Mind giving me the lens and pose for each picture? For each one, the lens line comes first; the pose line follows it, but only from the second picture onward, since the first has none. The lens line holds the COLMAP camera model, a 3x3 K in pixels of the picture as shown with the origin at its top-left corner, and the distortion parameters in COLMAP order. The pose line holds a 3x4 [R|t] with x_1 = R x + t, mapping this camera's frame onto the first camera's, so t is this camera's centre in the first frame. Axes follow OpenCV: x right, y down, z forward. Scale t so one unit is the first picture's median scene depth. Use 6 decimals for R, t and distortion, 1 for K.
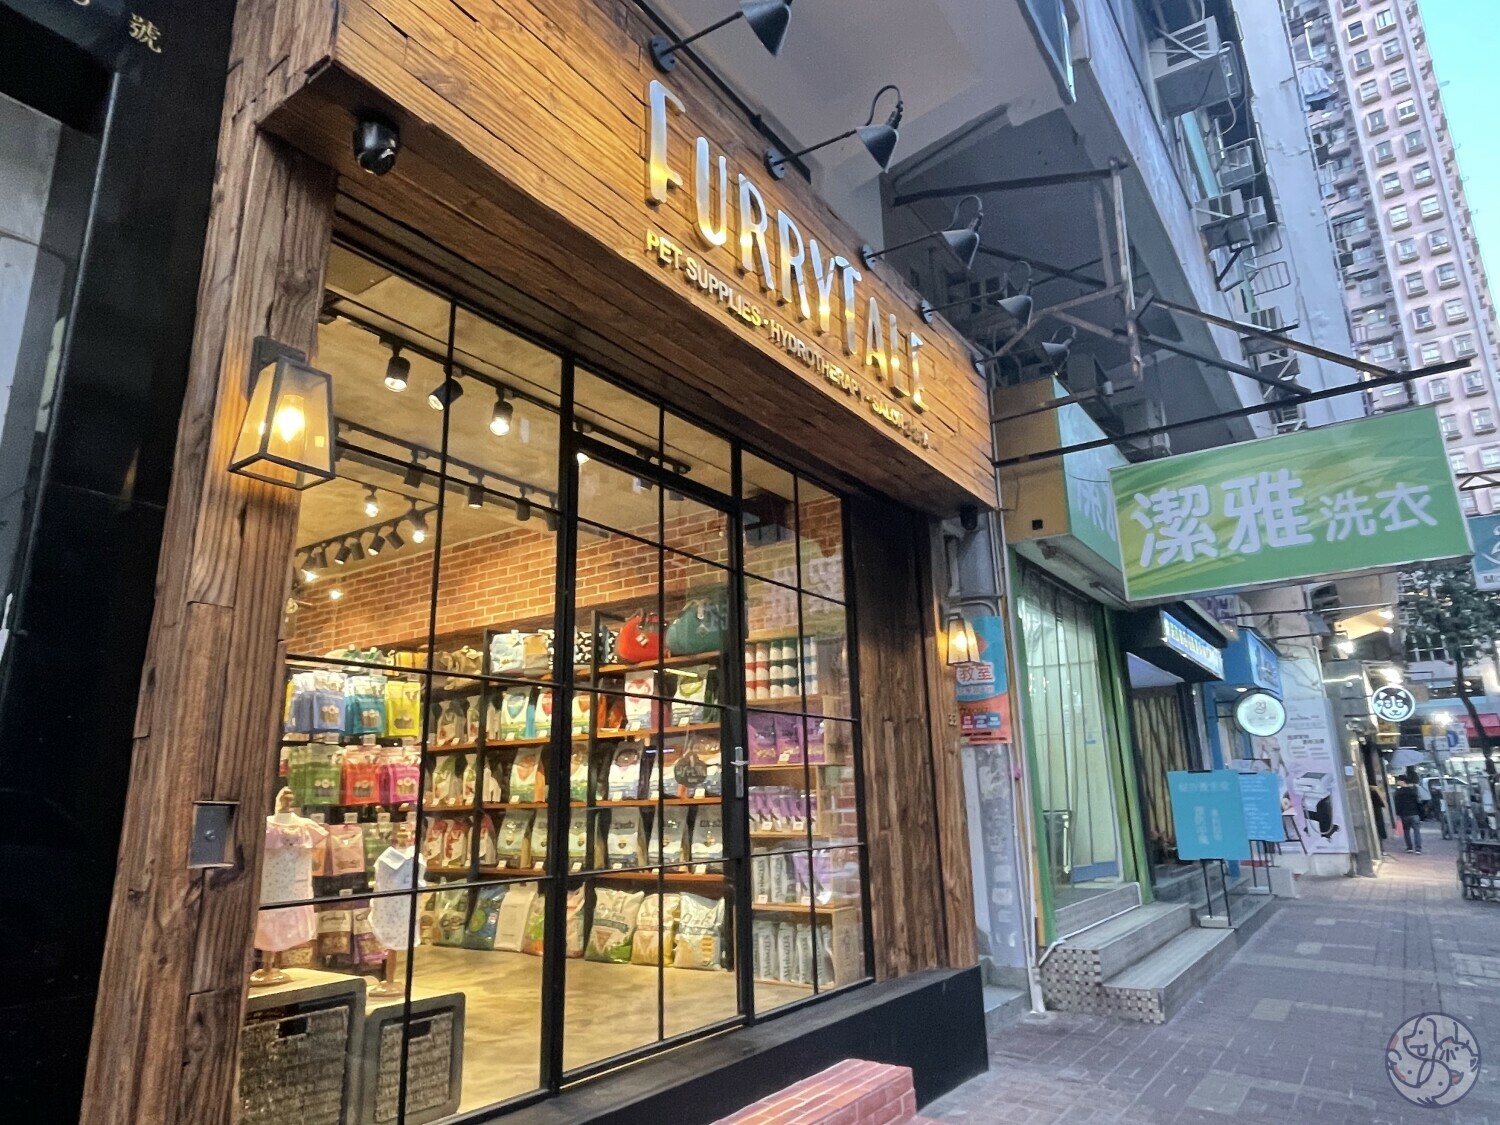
lens RADIAL K [[932.5, 0, 745.1], [0, 932.5, 561.6], [0, 0, 1]] dist [0.003668, -0.006830]
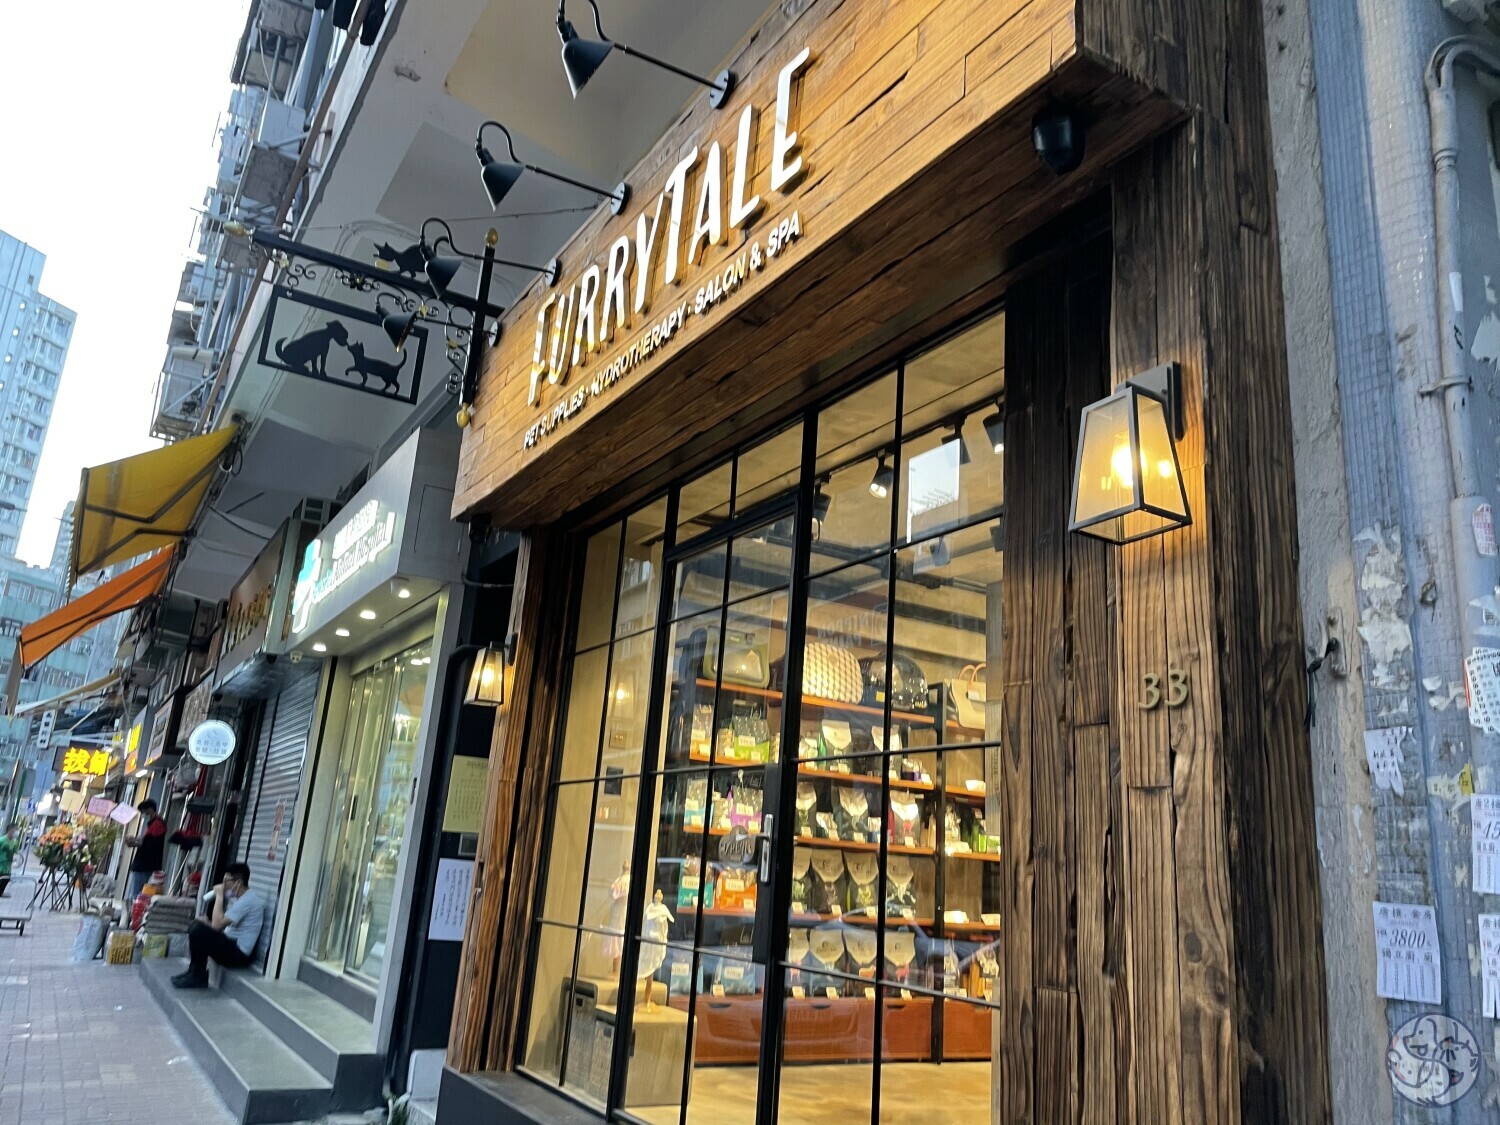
lens RADIAL K [[1123.4, 0, 760.6], [0, 1123.4, 561.9], [0, 0, 1]] dist [0.110961, -0.155072]
pose [[-0.399042, -0.243643, -0.883971, 0.677427], [0.179860, 0.924525, -0.336013, 0.246033], [0.899120, -0.293074, -0.325102, 1.051315]]
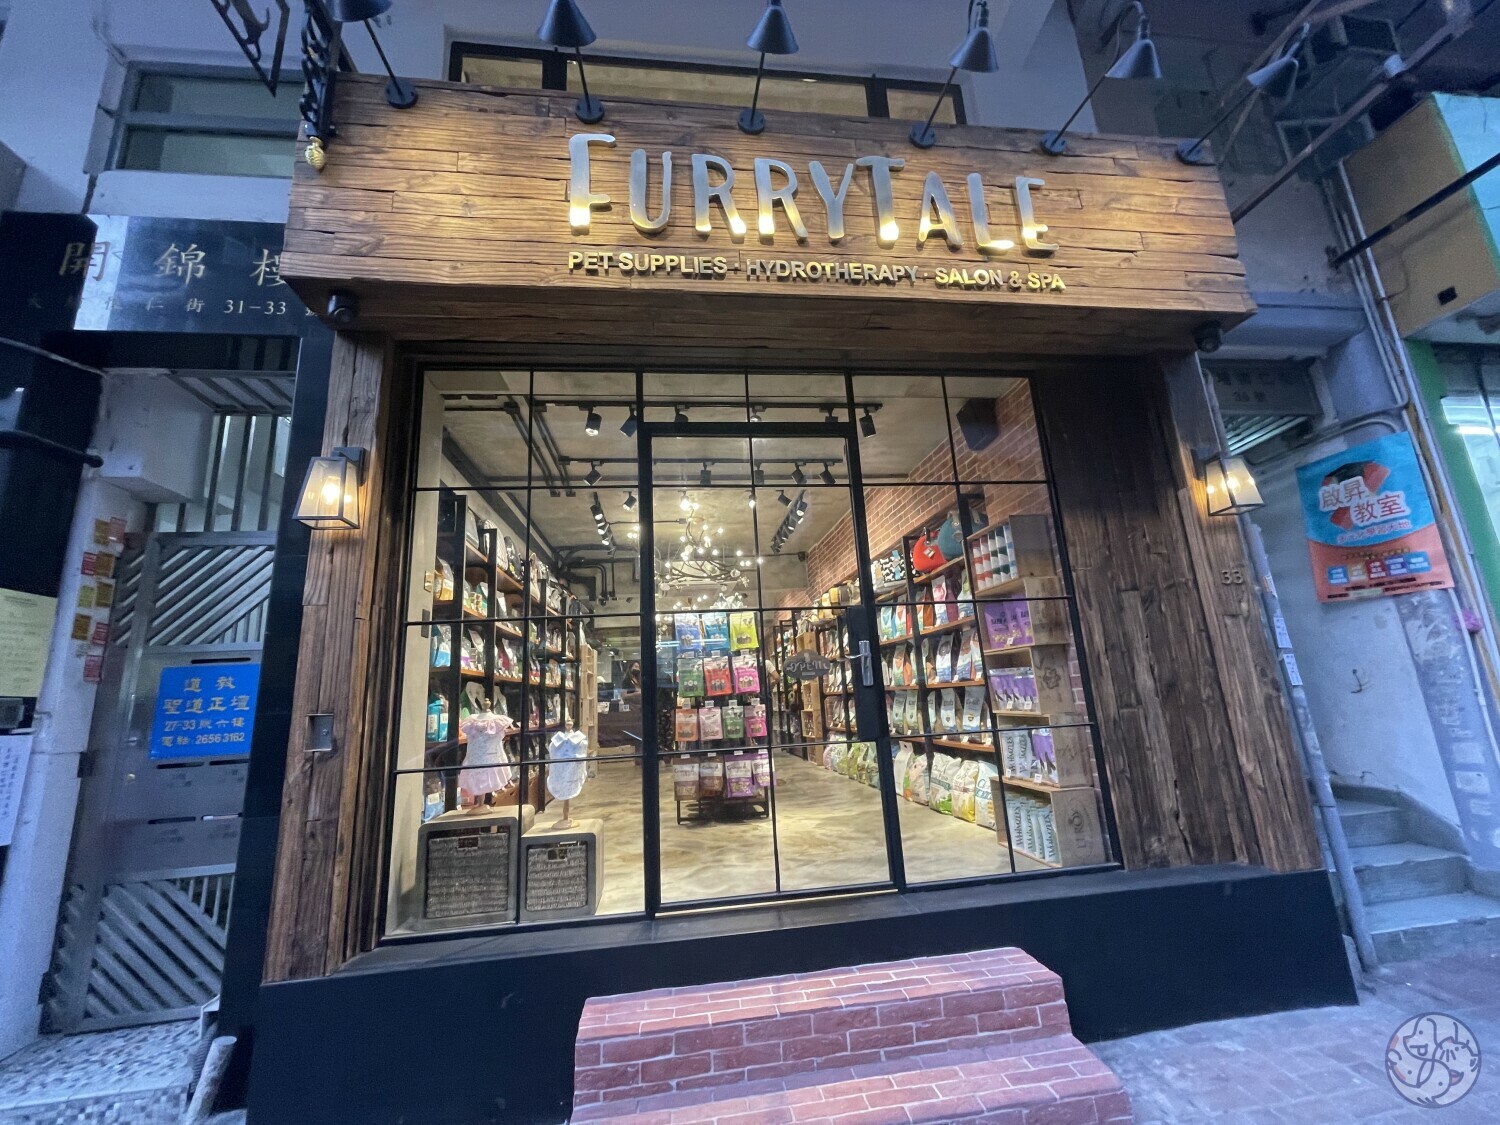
lens RADIAL K [[605.9, 0, 745.2], [0, 605.9, 562.7], [0, 0, 1]] dist [-0.002710, -0.000475]
pose [[0.669599, -0.178866, -0.720863, 0.337410], [0.226241, 0.973565, -0.031416, 0.076860], [0.707426, -0.142053, 0.692365, 0.321593]]
